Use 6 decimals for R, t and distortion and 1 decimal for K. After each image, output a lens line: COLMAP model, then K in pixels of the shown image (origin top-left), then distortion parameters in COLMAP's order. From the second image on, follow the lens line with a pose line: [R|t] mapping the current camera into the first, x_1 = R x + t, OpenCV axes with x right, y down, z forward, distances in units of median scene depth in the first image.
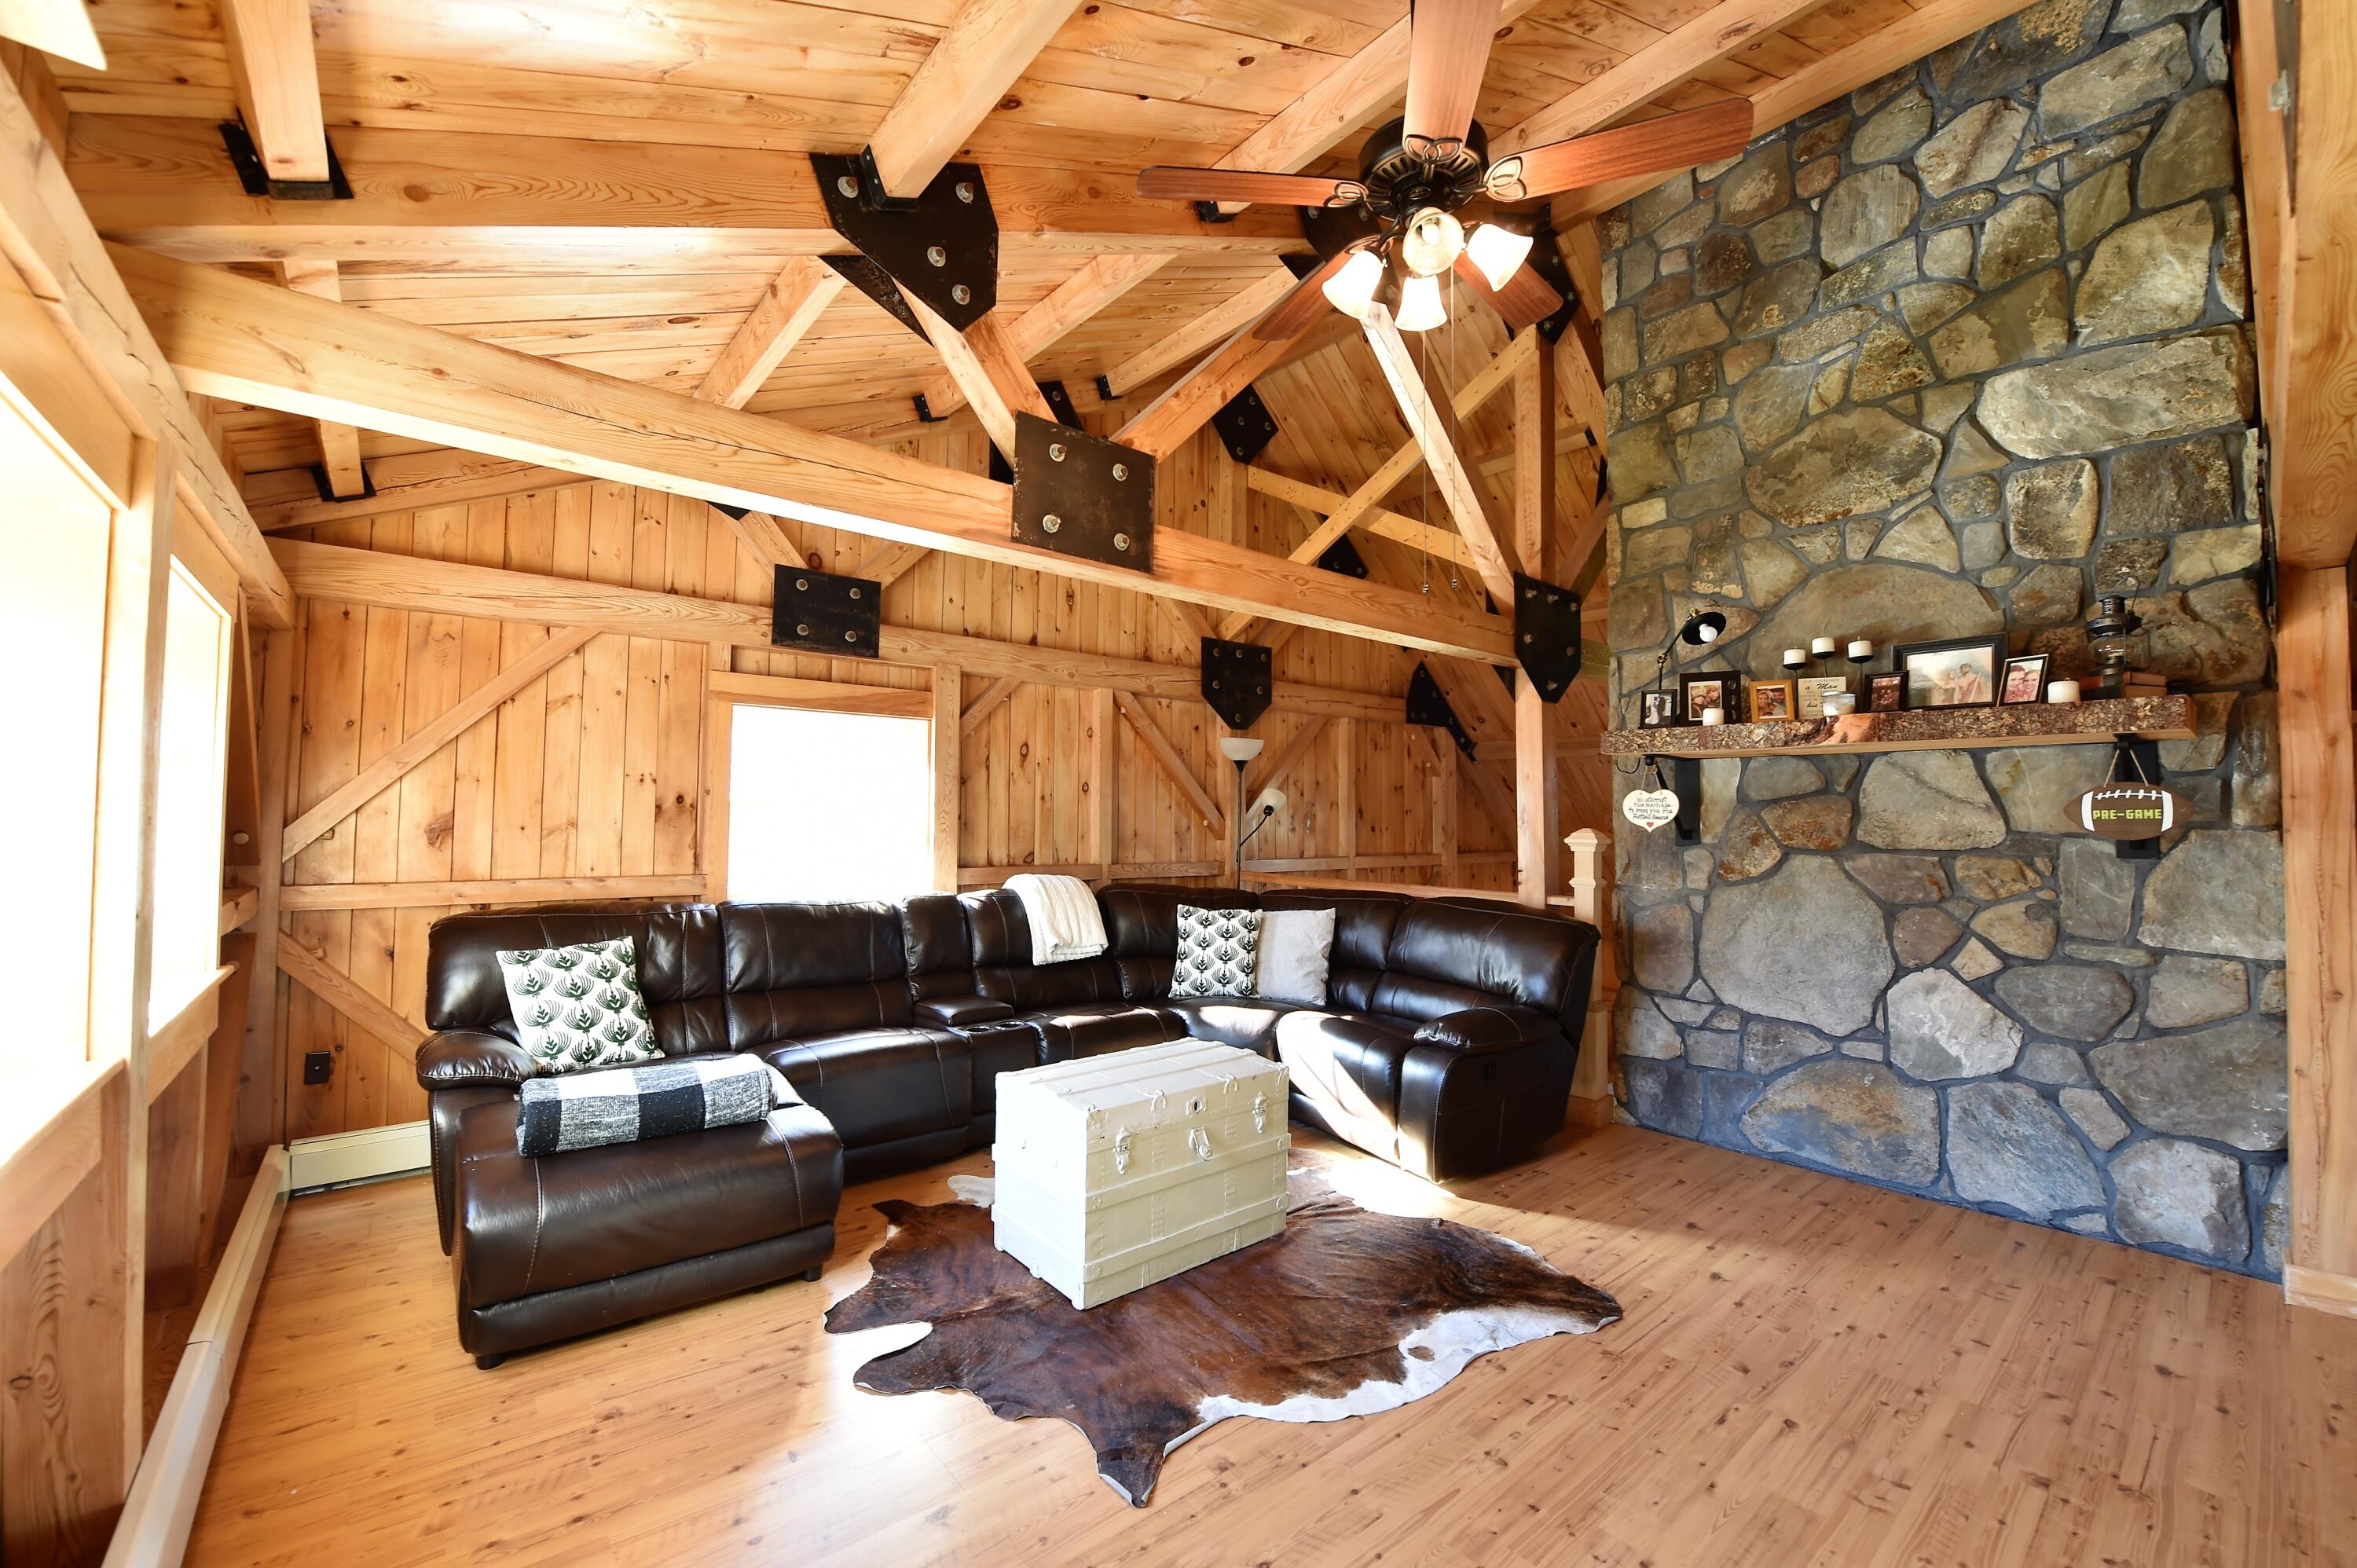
lens RADIAL K [[932.9, 0, 1179.7], [0, 932.9, 778.5], [0, 0, 1]] dist [-0.017924, -0.001972]
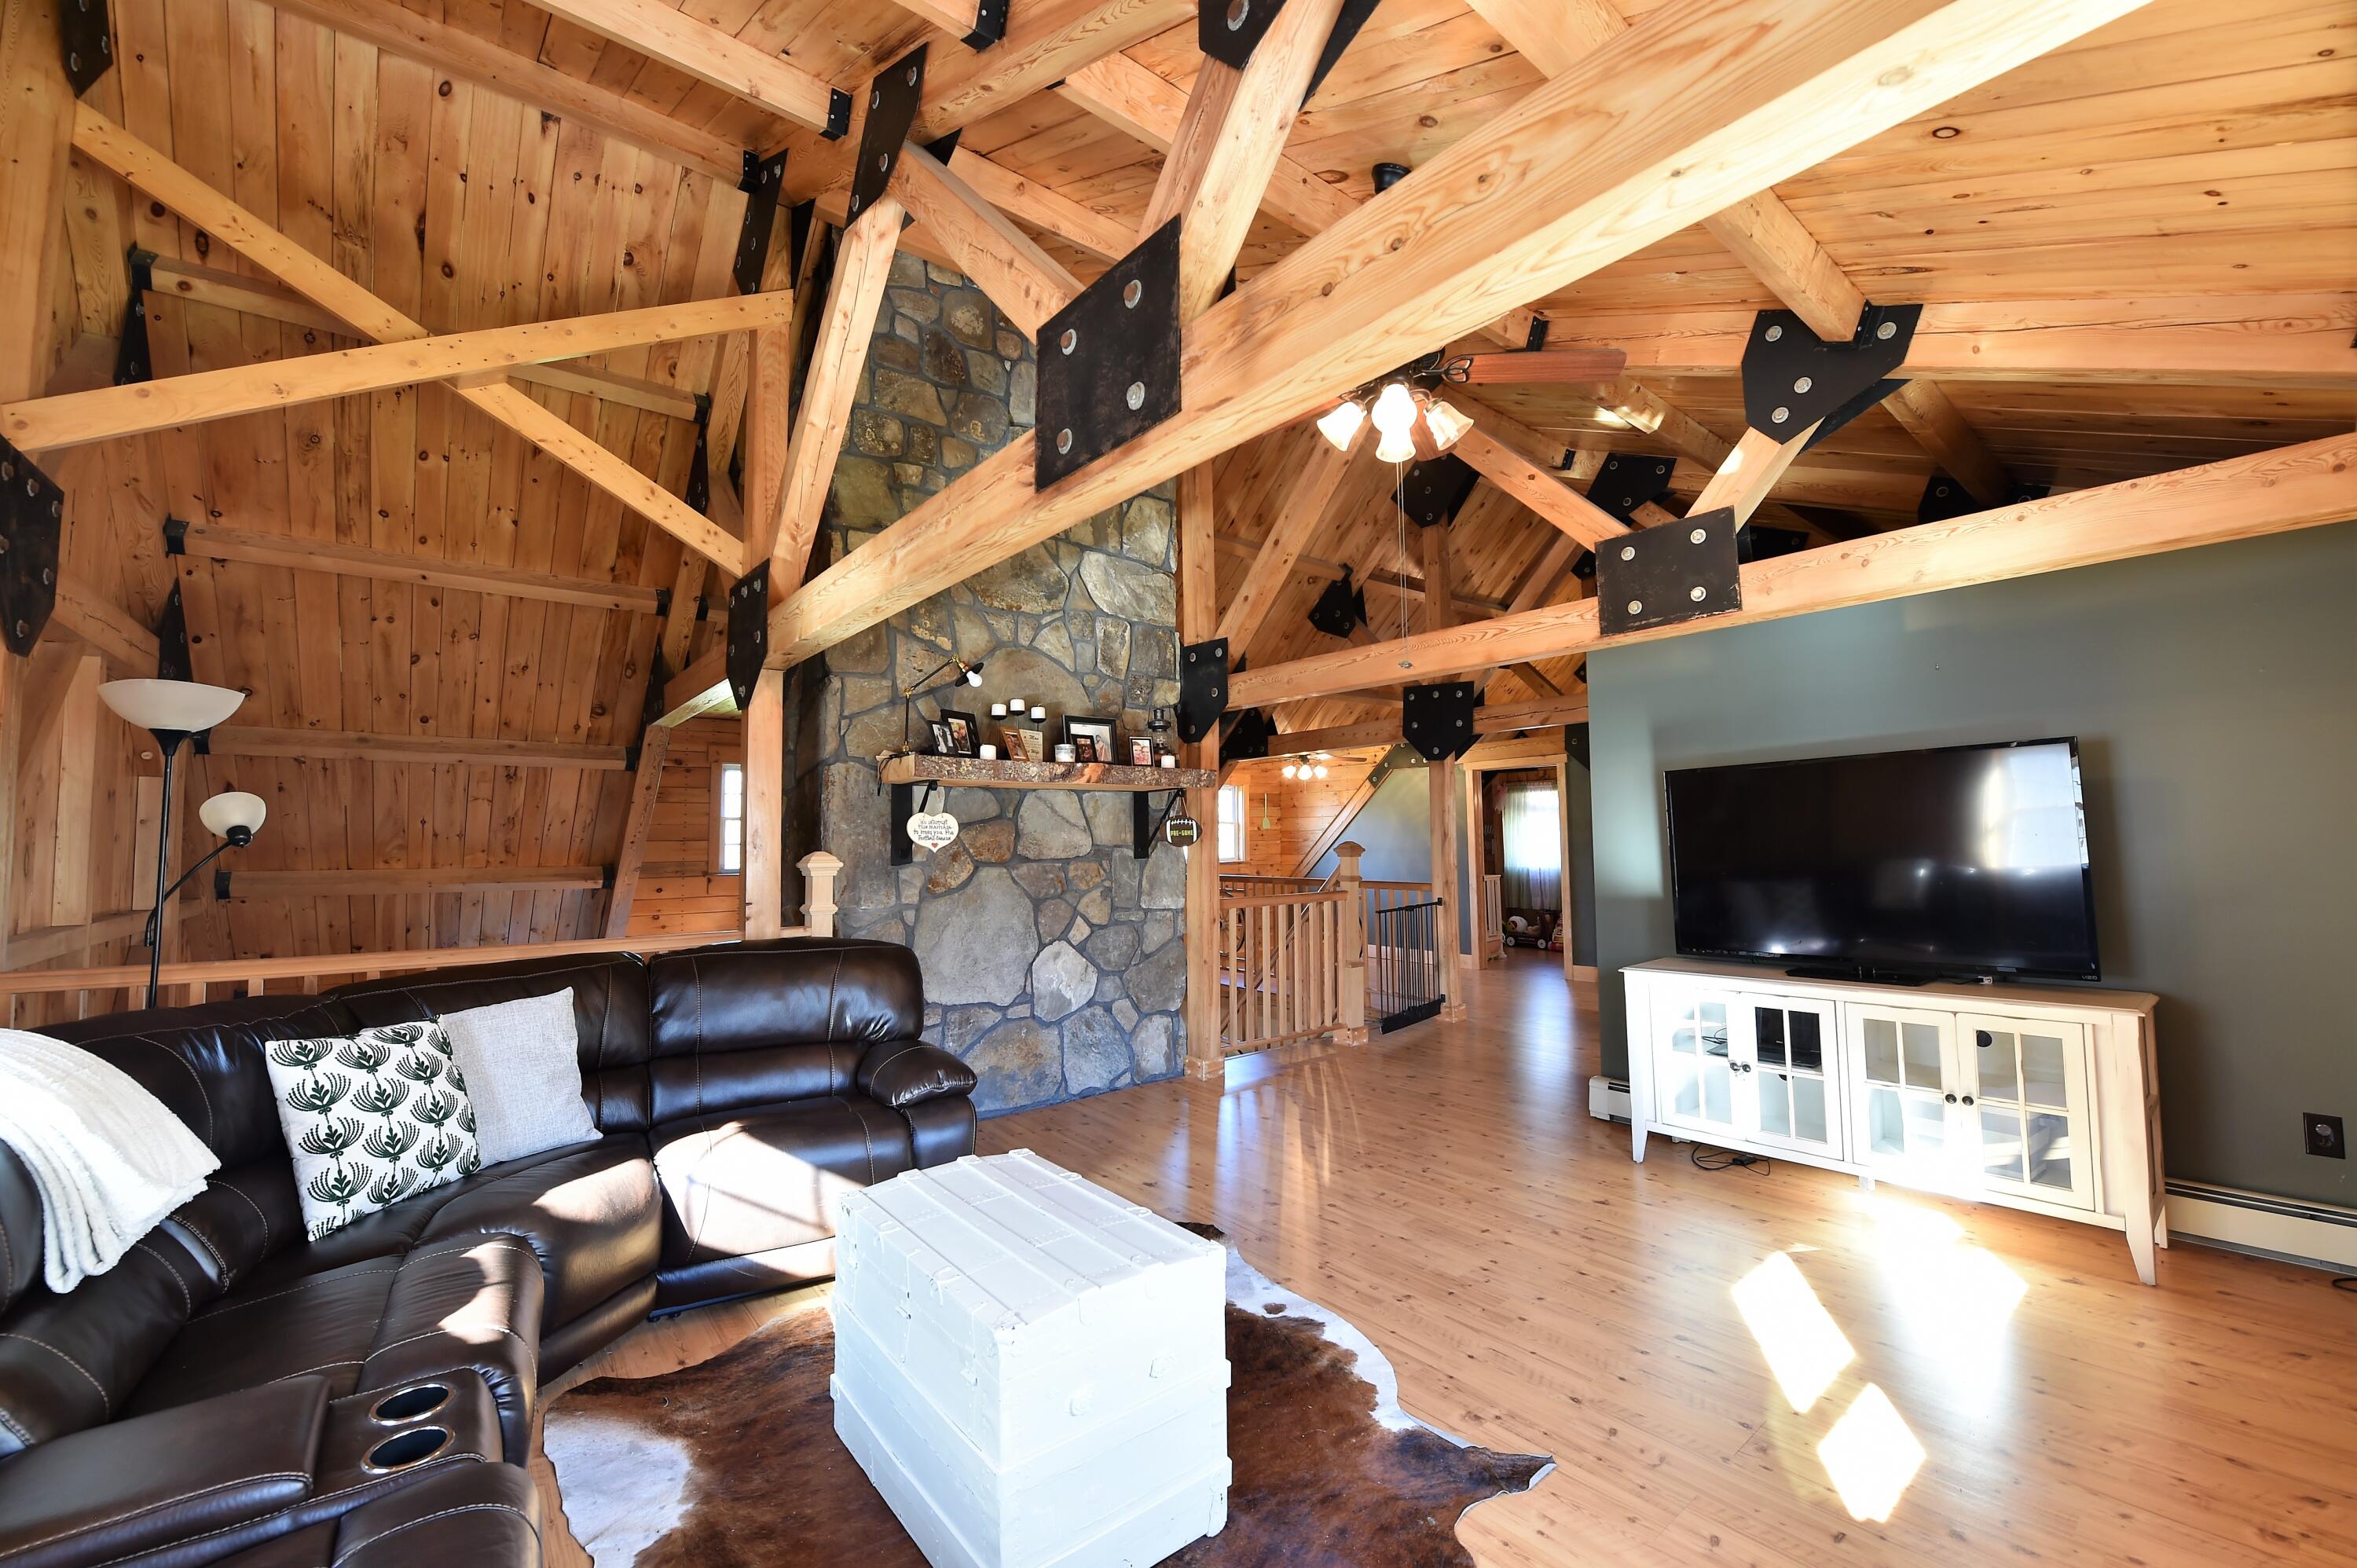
lens RADIAL K [[932.9, 0, 1179.1], [0, 932.9, 778.6], [0, 0, 1]] dist [-0.017924, -0.001972]
pose [[0.018171, 0.053201, 0.998418, -0.625781], [-0.029426, 0.998179, -0.052653, 0.022976], [-0.999402, -0.028422, 0.019703, 0.762063]]
